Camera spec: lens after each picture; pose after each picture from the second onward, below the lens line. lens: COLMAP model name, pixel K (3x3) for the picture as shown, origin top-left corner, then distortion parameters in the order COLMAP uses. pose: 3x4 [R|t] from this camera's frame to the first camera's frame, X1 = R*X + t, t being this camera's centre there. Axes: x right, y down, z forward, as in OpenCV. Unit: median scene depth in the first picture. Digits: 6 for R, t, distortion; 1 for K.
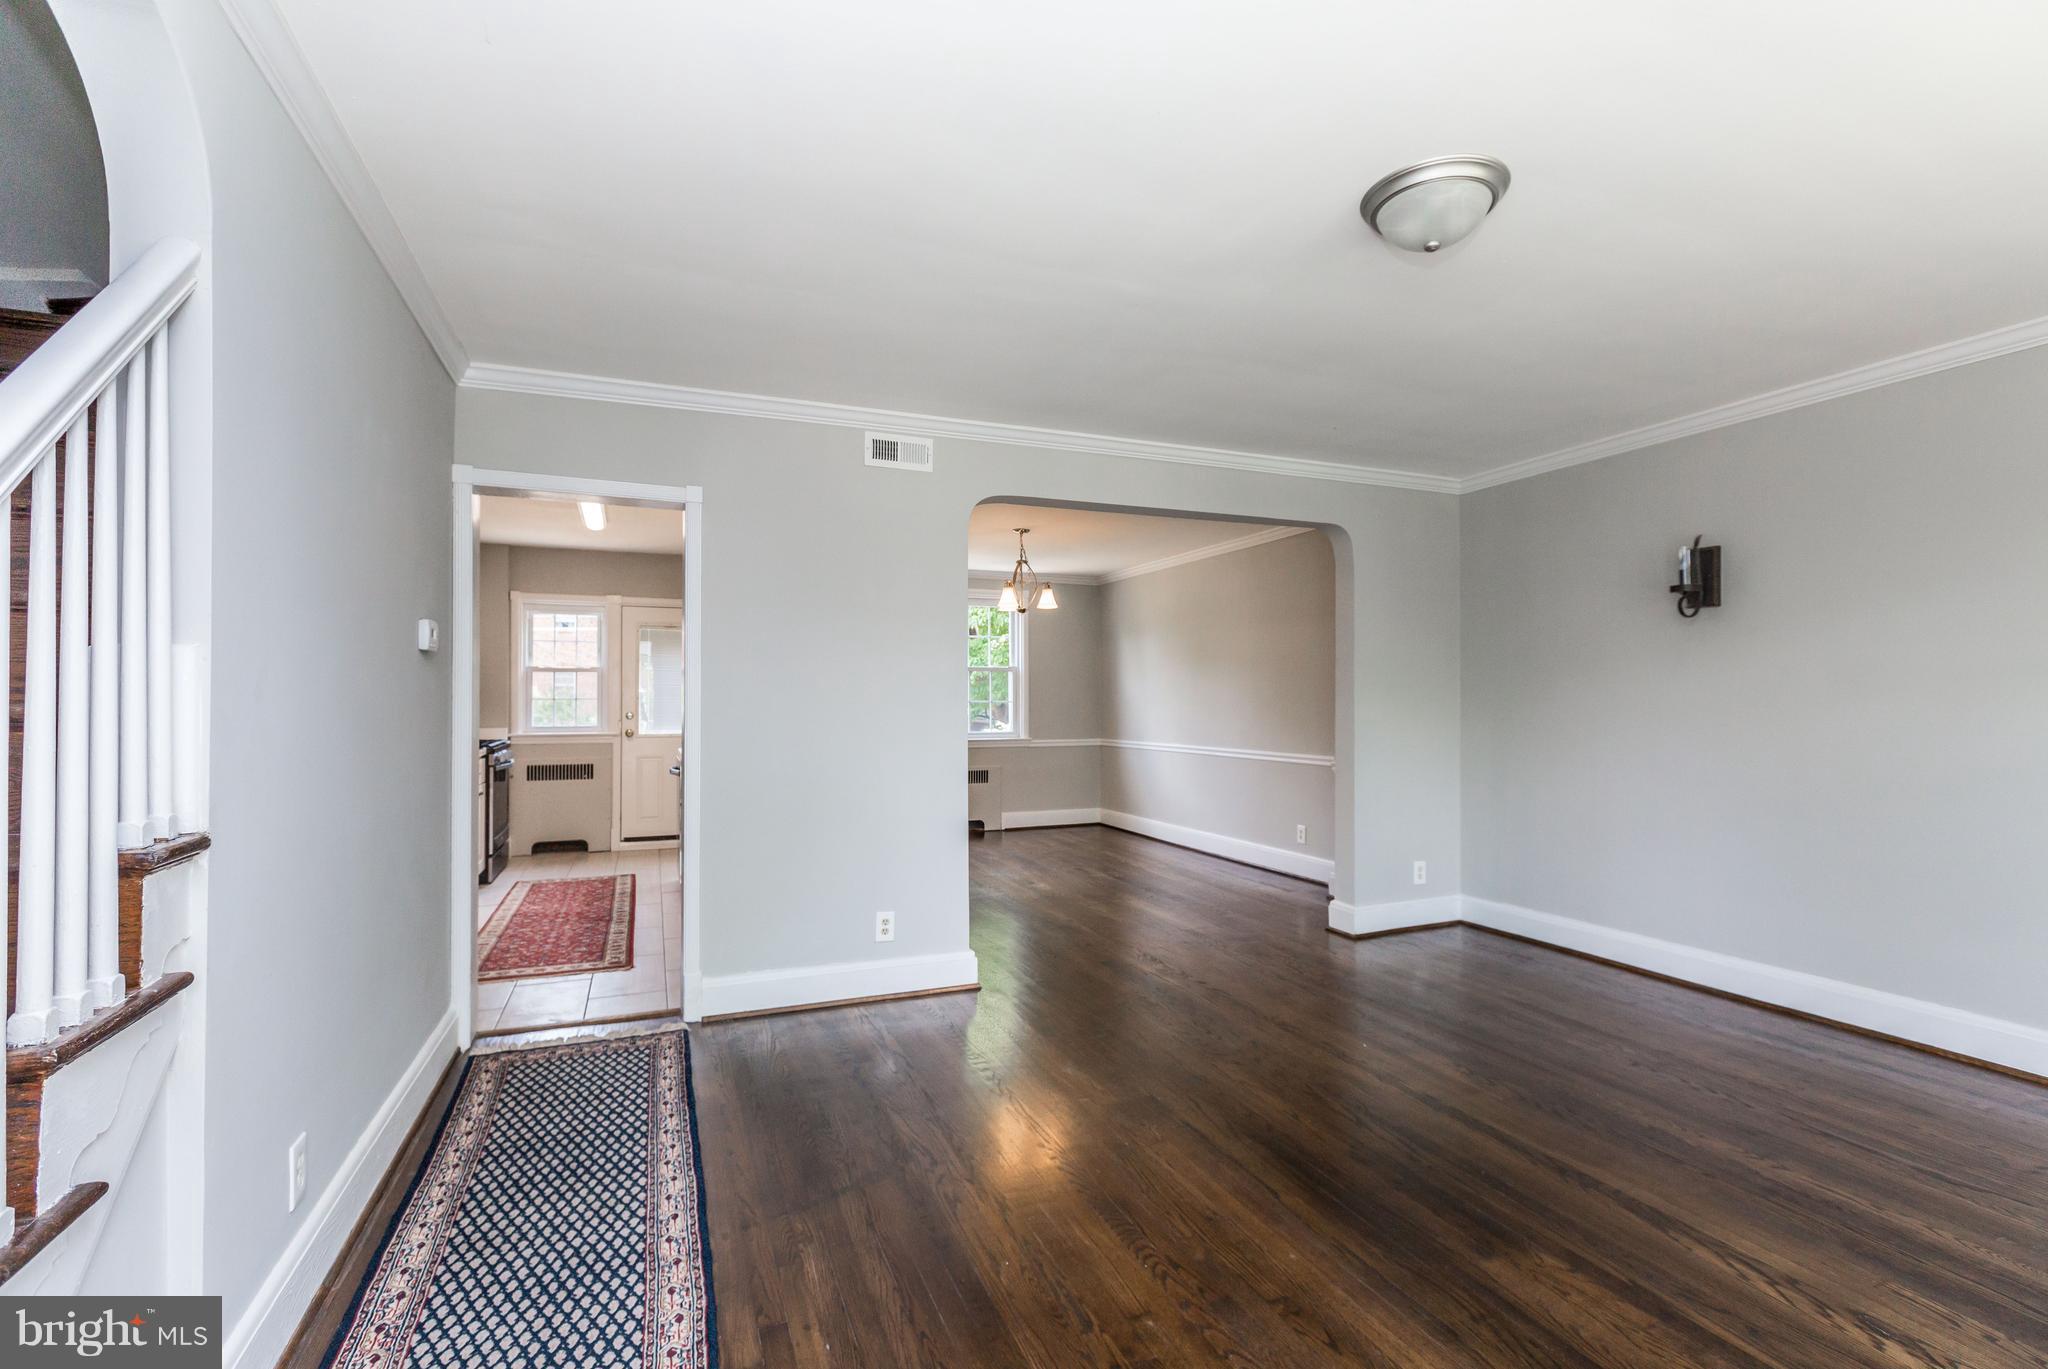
lens RADIAL K [[912.0, 0, 1018.0], [0, 912.0, 686.9], [0, 0, 1]] dist [-0.000712, 0.000603]
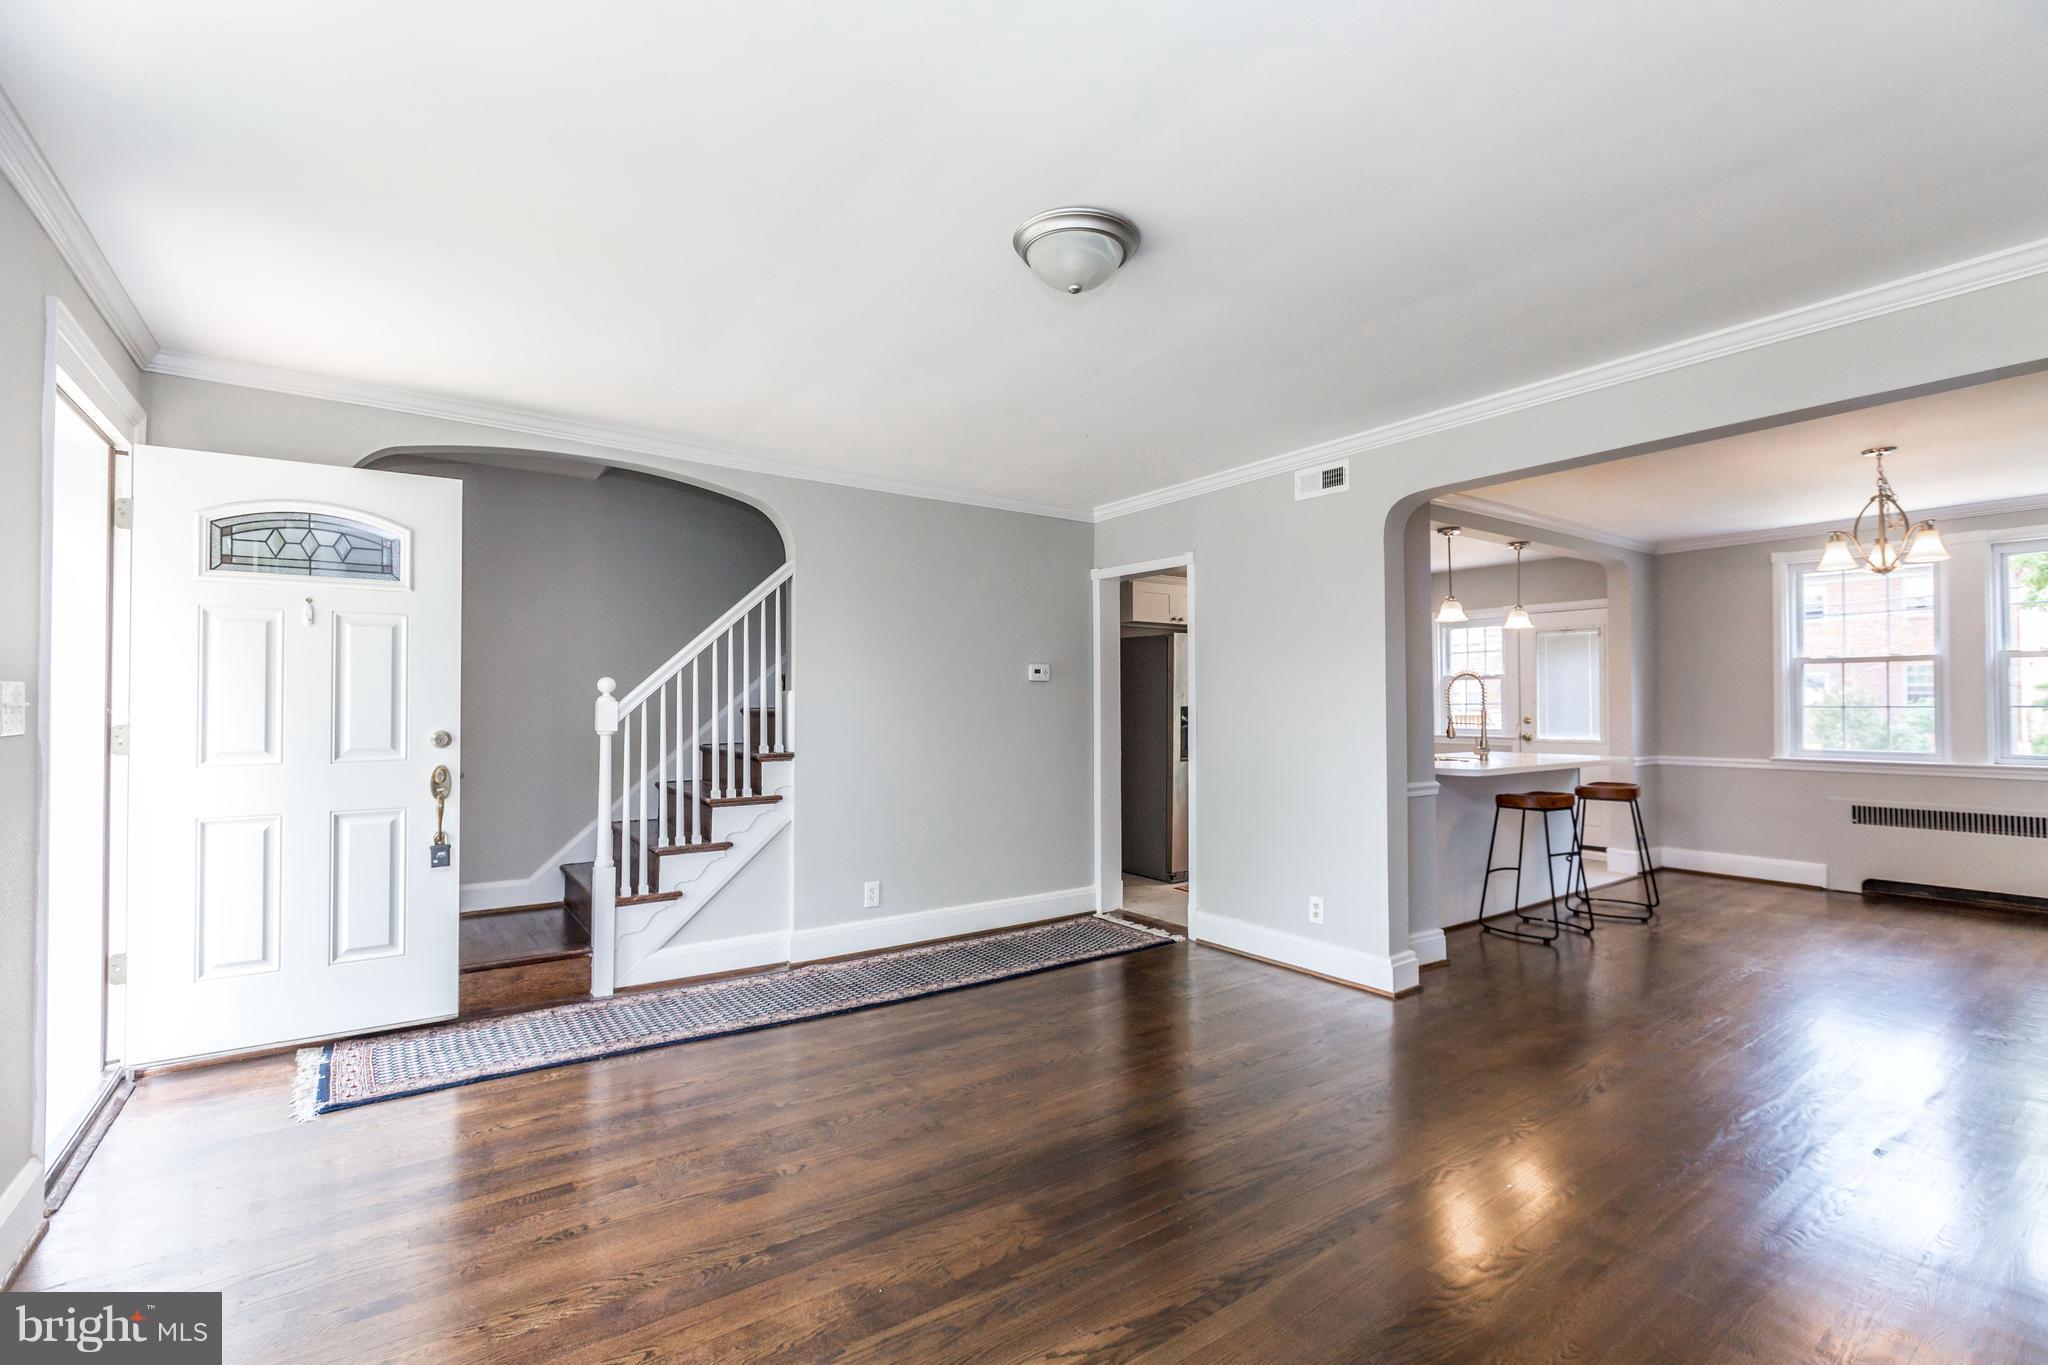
lens RADIAL K [[903.4, 0, 1020.2], [0, 903.4, 691.1], [0, 0, 1]] dist [0.000106, -0.000108]
pose [[0.239831, -0.015841, -0.970685, 0.984581], [0.017295, 0.999778, -0.012043, 0.002191], [0.970661, -0.013899, 0.240052, 0.453537]]
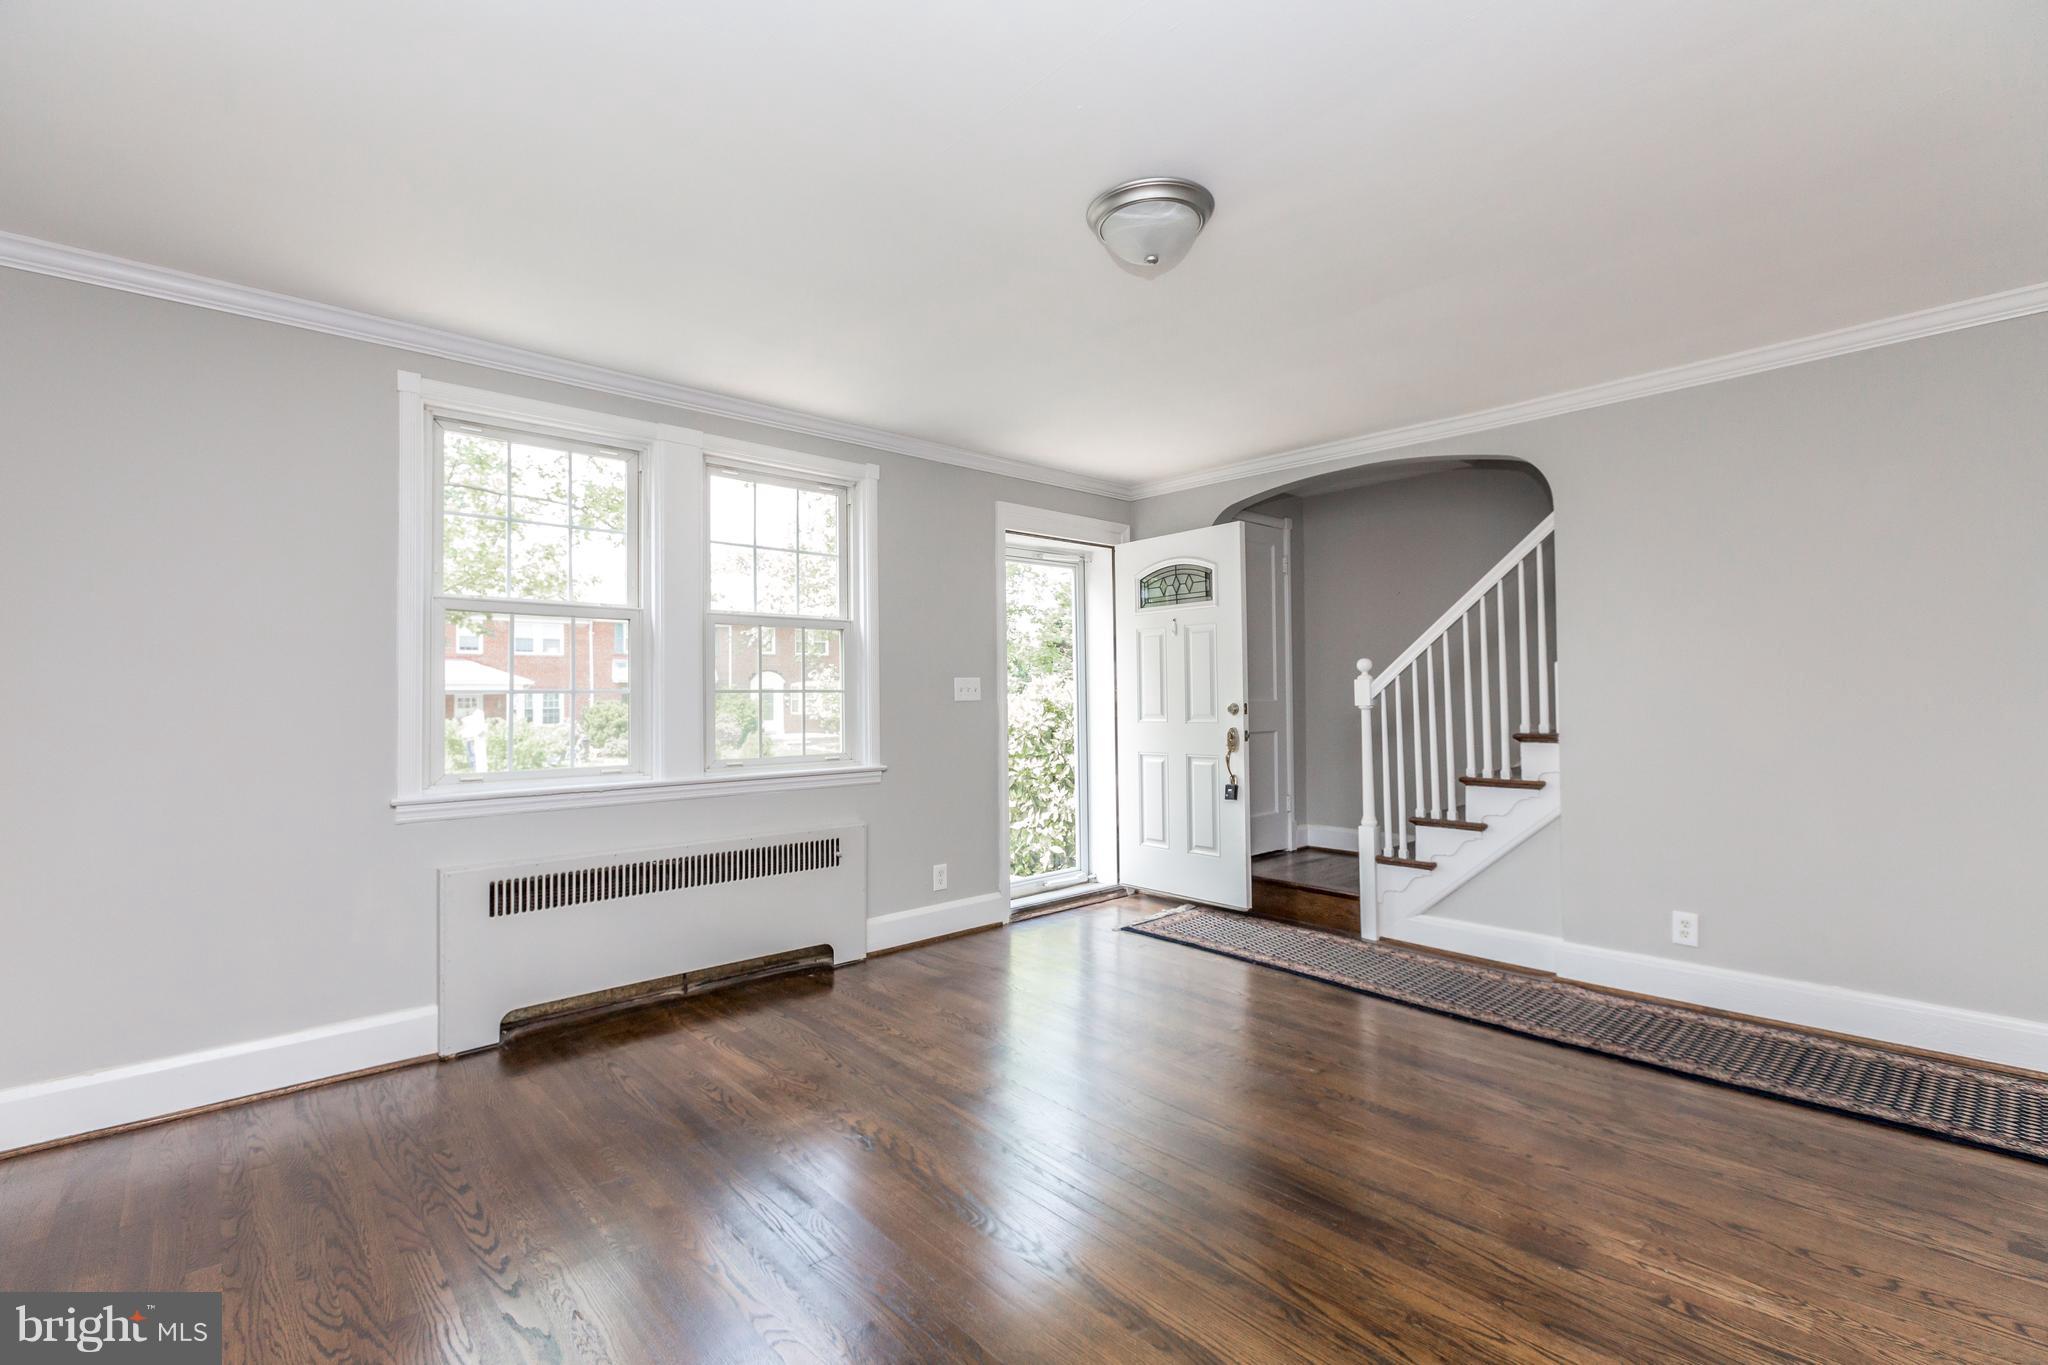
lens RADIAL K [[903.4, 0, 1020.2], [0, 903.4, 691.1], [0, 0, 1]] dist [0.000106, -0.000108]
pose [[-0.935567, 0.007415, -0.353072, 0.649699], [0.017702, 0.999507, -0.025918, 0.035734], [0.352706, -0.030498, -0.935237, 1.286228]]
